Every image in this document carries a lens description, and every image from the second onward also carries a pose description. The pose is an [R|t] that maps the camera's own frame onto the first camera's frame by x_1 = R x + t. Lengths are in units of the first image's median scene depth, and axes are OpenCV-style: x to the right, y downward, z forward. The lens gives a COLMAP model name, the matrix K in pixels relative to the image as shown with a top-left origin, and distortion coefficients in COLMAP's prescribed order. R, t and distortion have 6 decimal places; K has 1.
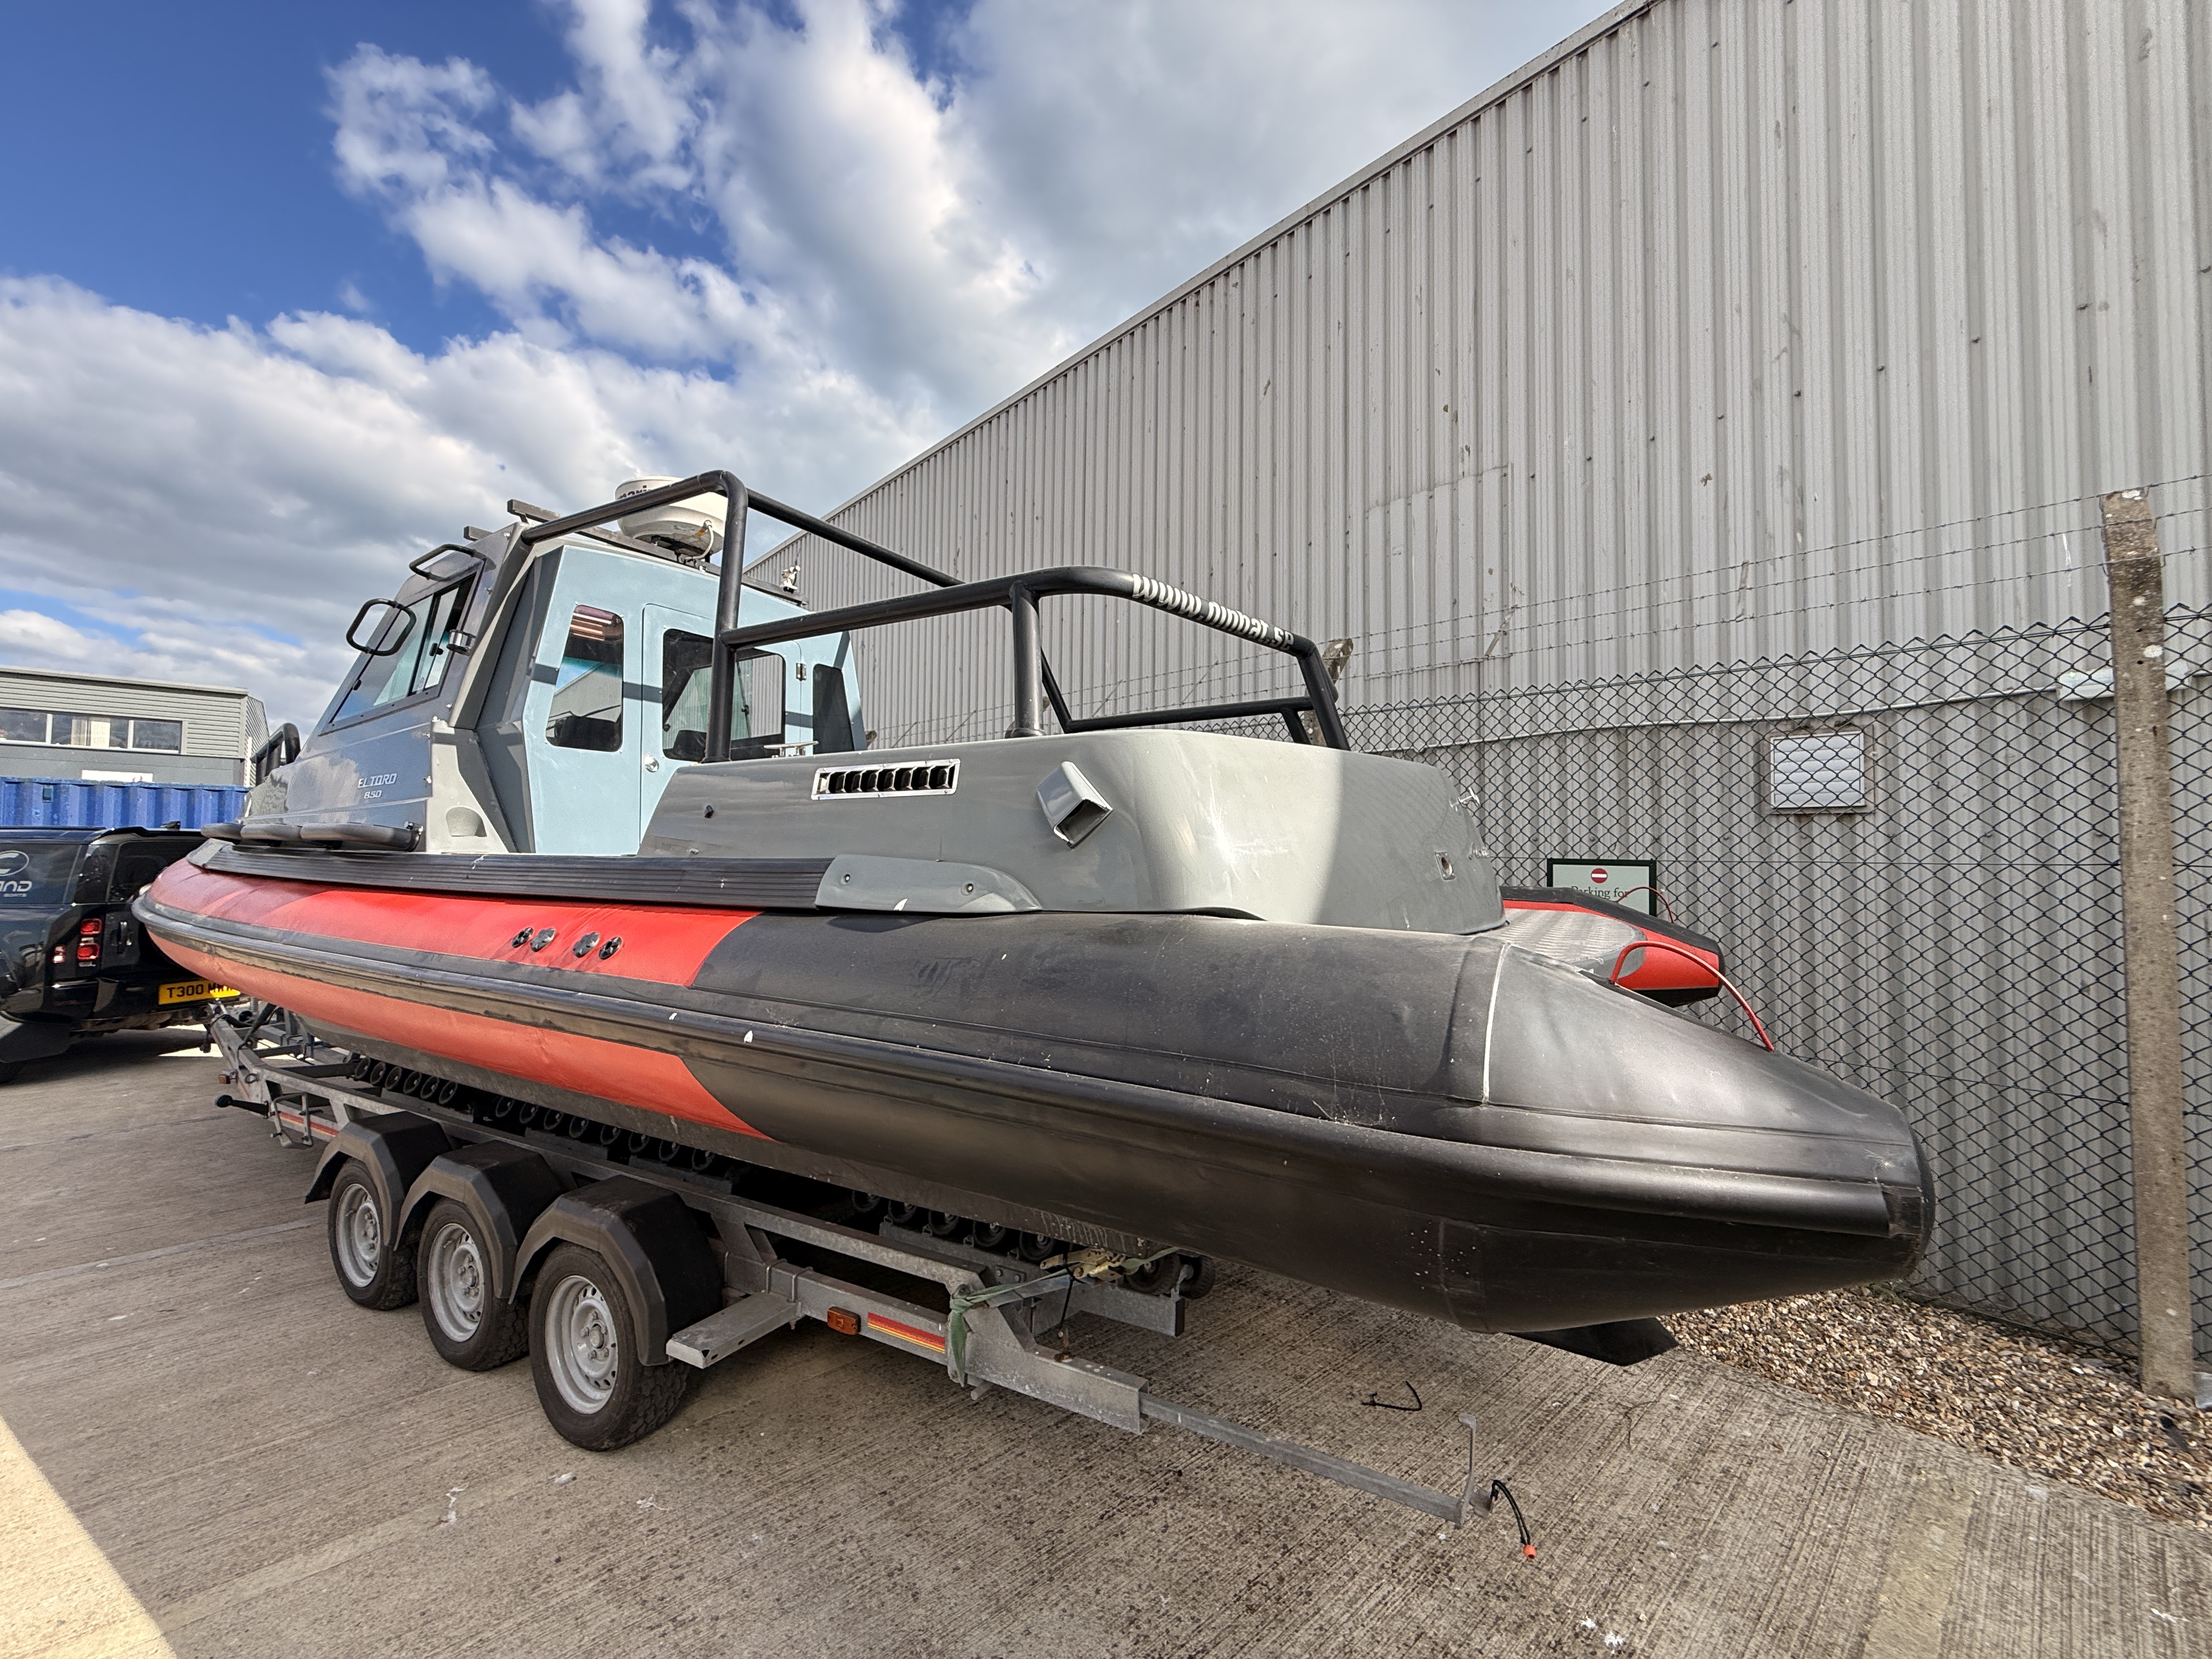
lens RADIAL K [[899.3, 0, 1101.4], [0, 899.3, 824.6], [0, 0, 1]] dist [0.002659, 0.000366]
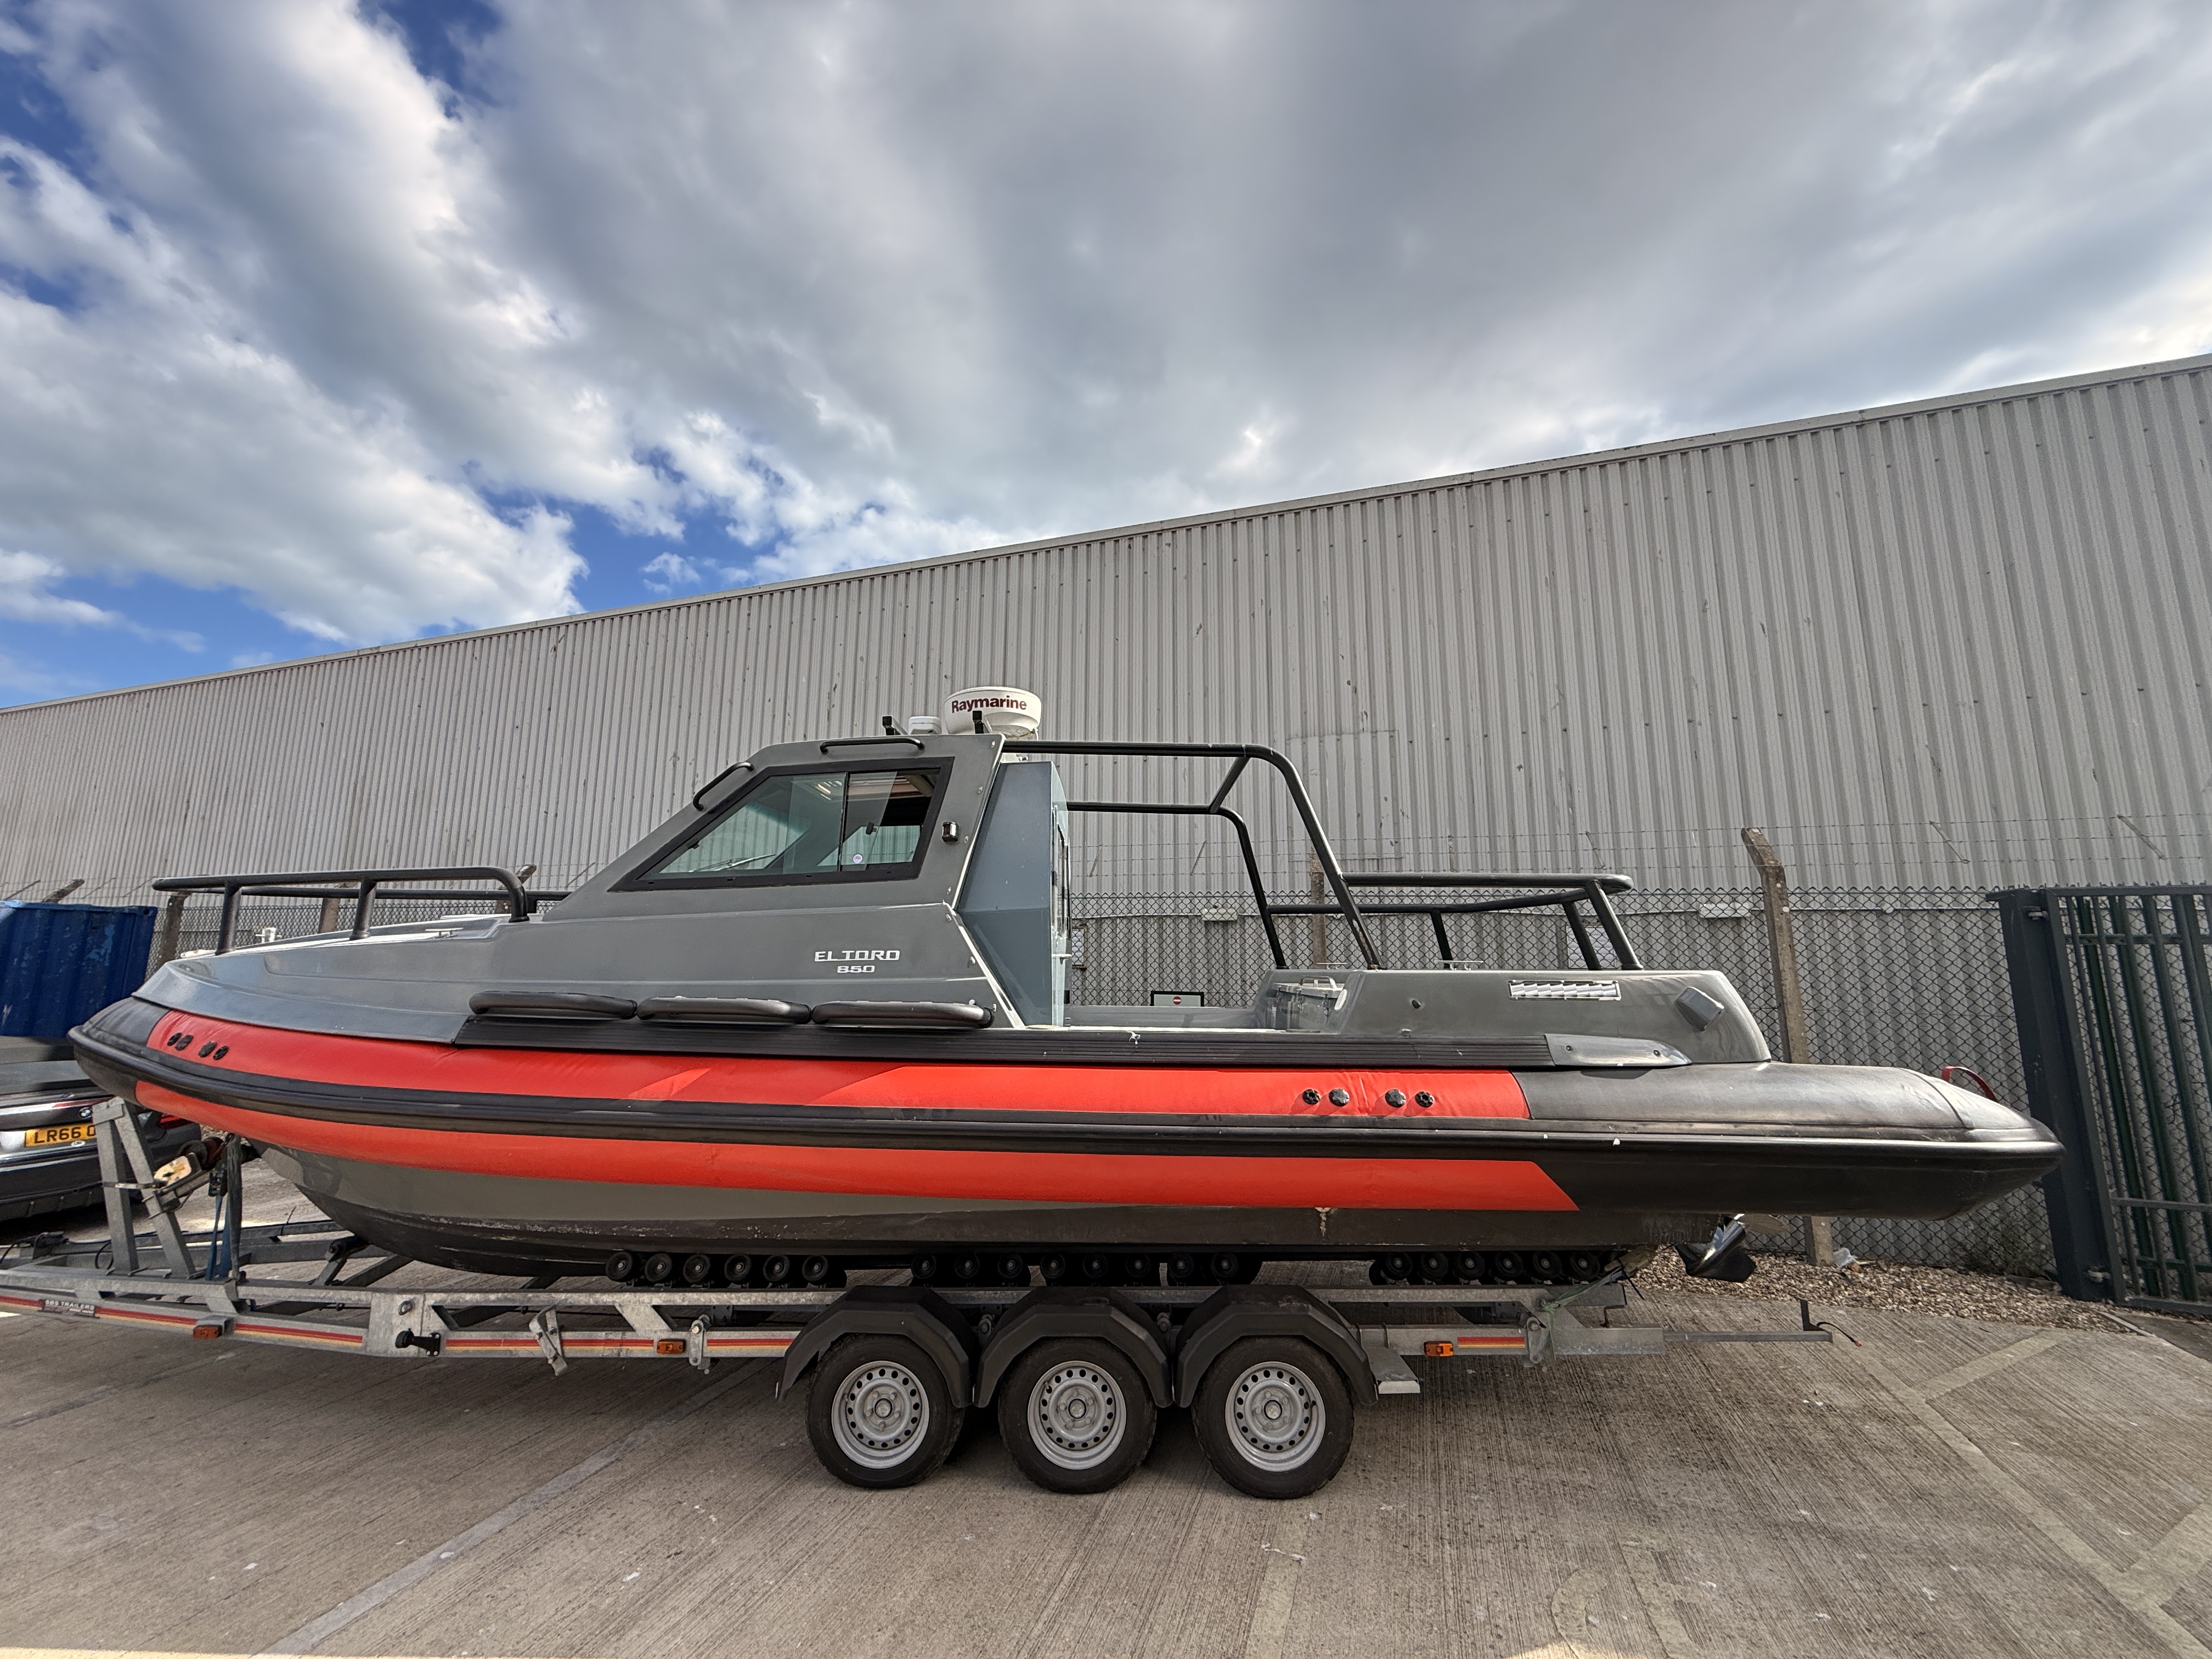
lens RADIAL K [[899.3, 0, 1068.0], [0, 899.3, 817.2], [0, 0, 1]] dist [0.002659, 0.000366]
pose [[0.872179, 0.075683, 0.483296, -0.644971], [-0.015763, 0.991795, -0.126865, -0.045876], [-0.488932, 0.103031, 0.866216, -0.026124]]
